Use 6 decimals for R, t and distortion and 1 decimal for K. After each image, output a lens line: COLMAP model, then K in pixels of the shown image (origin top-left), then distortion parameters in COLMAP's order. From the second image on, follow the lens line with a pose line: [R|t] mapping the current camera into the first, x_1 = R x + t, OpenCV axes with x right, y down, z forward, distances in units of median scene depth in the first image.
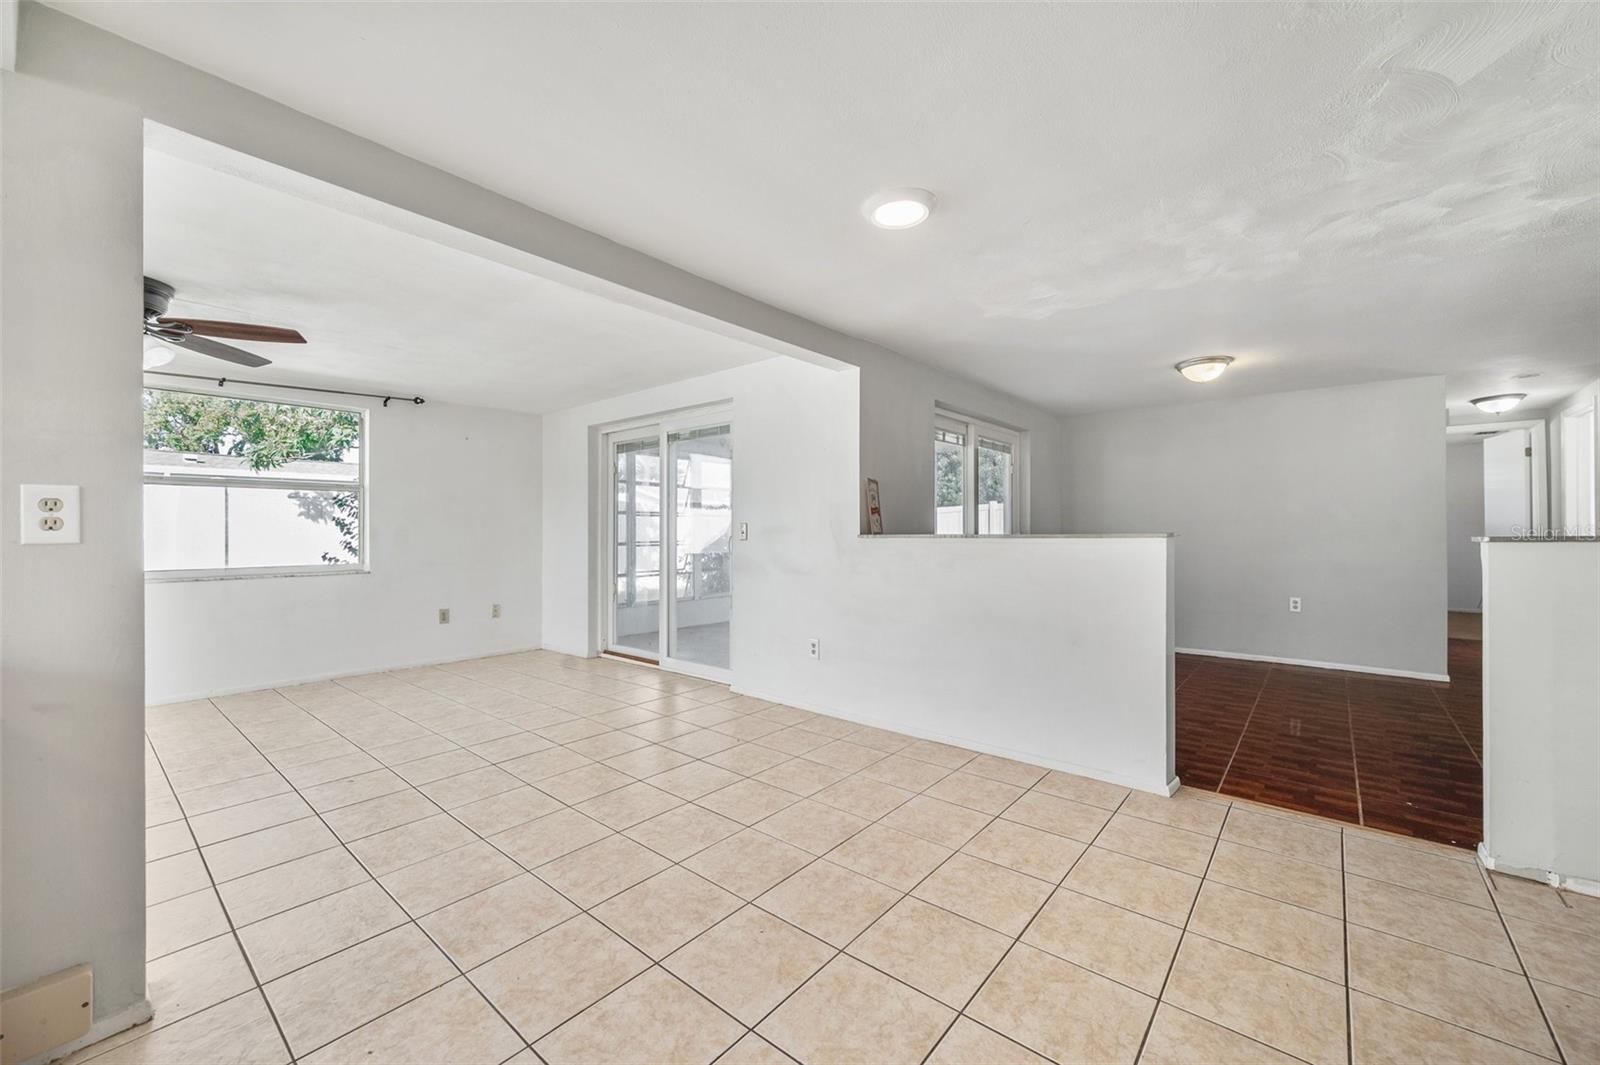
lens RADIAL K [[633.7, 0, 799.6], [0, 633.7, 523.7], [0, 0, 1]] dist [-0.003298, 0.001152]
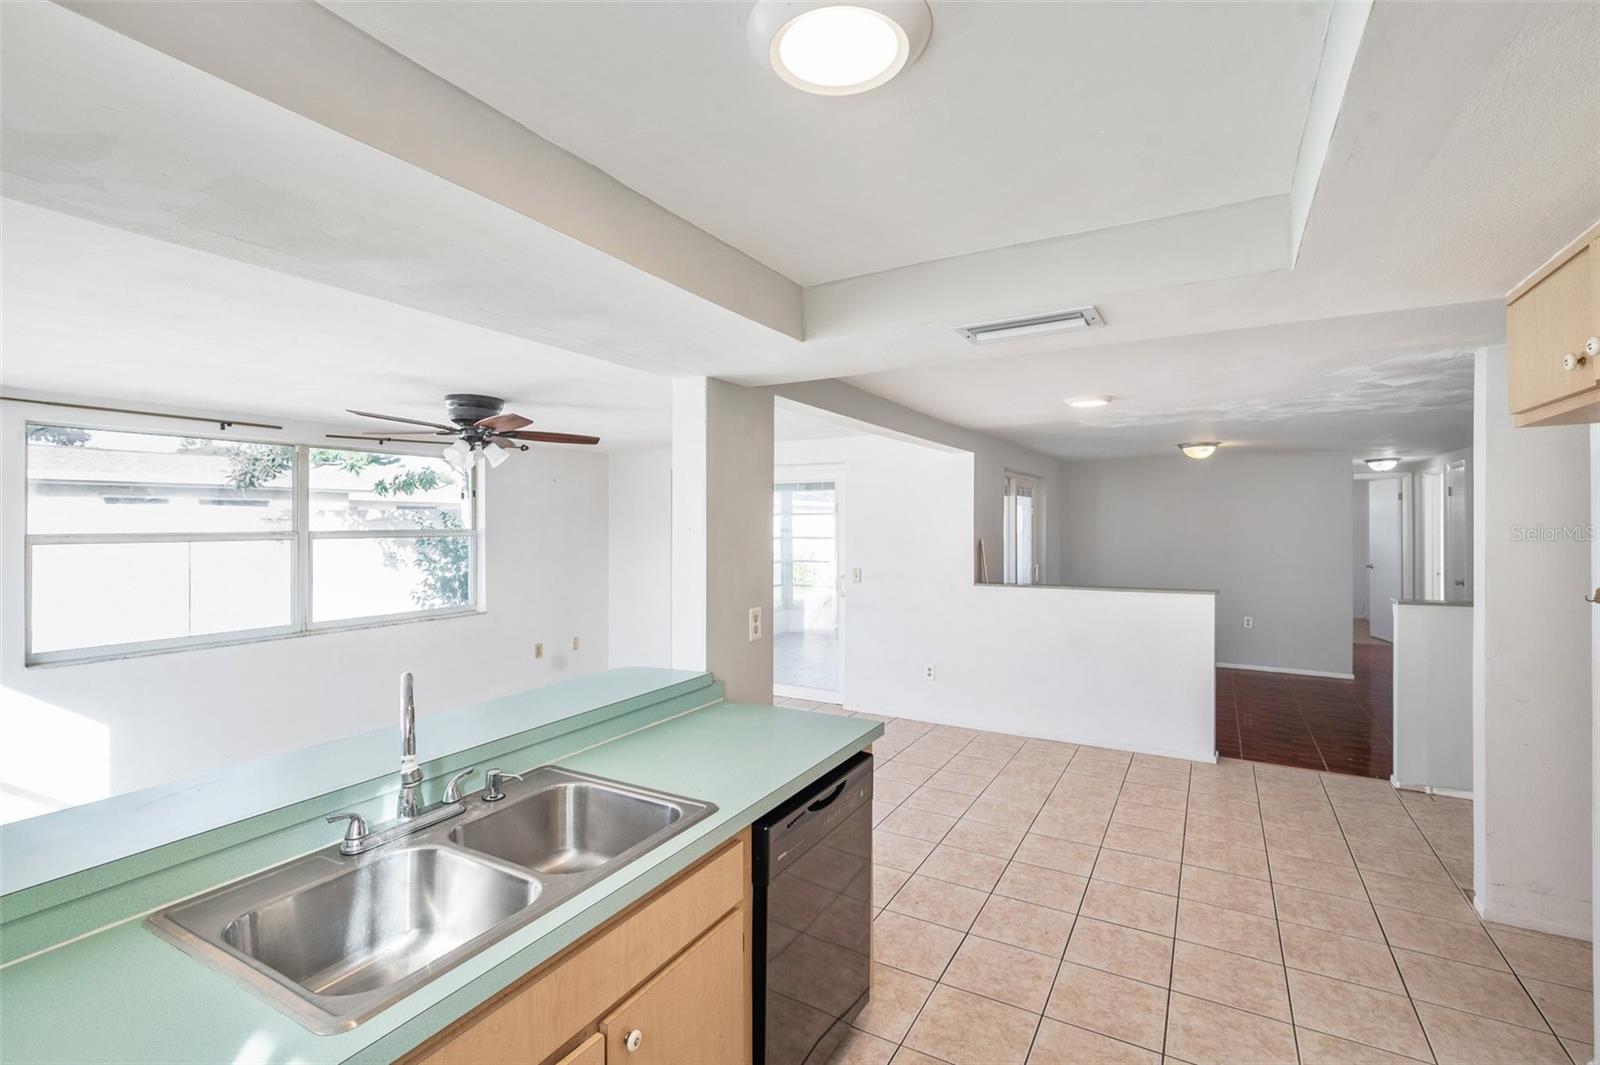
lens RADIAL K [[733.6, 0, 801.0], [0, 733.6, 517.7], [0, 0, 1]] dist [0.003788, -0.000562]
pose [[0.982940, 0.003431, 0.183894, -0.730704], [-0.004348, 0.999980, 0.004586, -0.168164], [-0.183875, -0.005307, 0.982935, -0.561199]]
